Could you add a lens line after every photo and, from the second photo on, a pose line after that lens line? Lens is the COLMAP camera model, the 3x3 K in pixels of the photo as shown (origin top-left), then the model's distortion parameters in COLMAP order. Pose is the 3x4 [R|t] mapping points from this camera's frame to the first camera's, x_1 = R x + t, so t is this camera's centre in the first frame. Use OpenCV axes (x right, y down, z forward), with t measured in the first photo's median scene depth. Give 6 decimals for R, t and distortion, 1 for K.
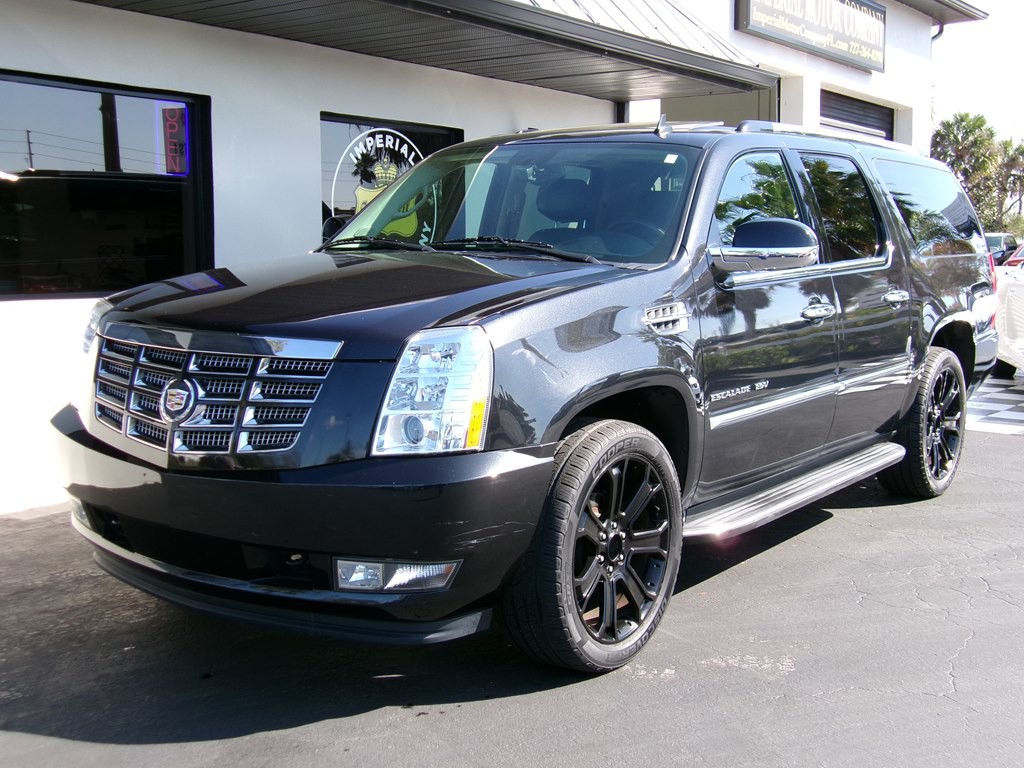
lens RADIAL K [[1259.6, 0, 518.8], [0, 1259.6, 381.3], [0, 0, 1]] dist [-0.015521, 0.022993]
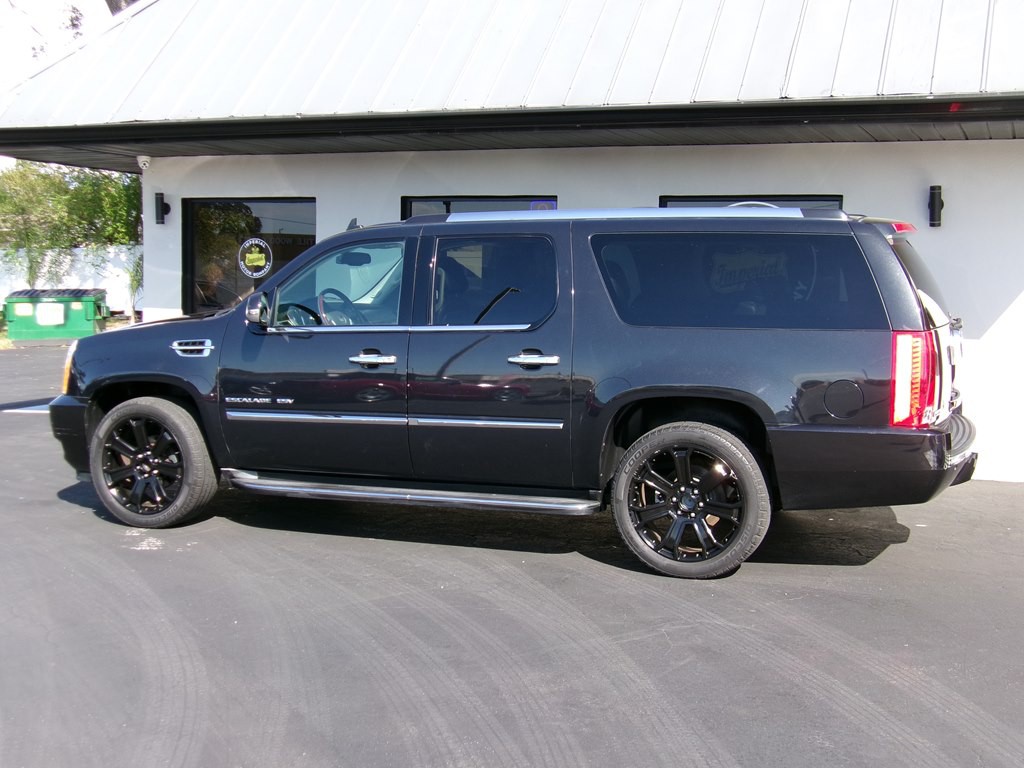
lens RADIAL K [[1259.6, 0, 518.8], [0, 1259.6, 381.3], [0, 0, 1]] dist [-0.015521, 0.022993]
pose [[0.261571, 0.089678, -0.961009, 1.930650], [-0.112247, 0.991745, 0.061994, -0.163772], [0.958635, 0.091654, 0.269478, 0.966300]]
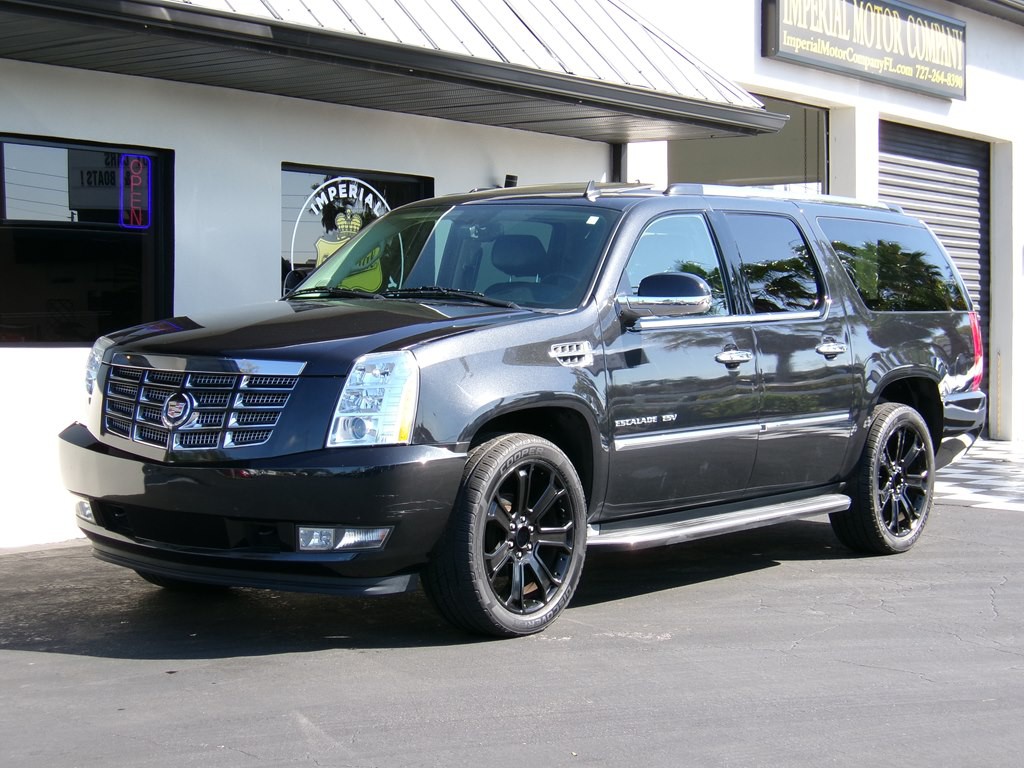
lens RADIAL K [[1935.6, 0, 512.0], [0, 1935.6, 384.0], [0, 0, 1]] dist [-0.019542, -0.980555]
pose [[0.999645, 0.007077, -0.025695, 0.107163], [-0.008952, 0.997247, -0.073607, 0.116048], [0.025103, 0.073811, 0.996956, -0.848812]]
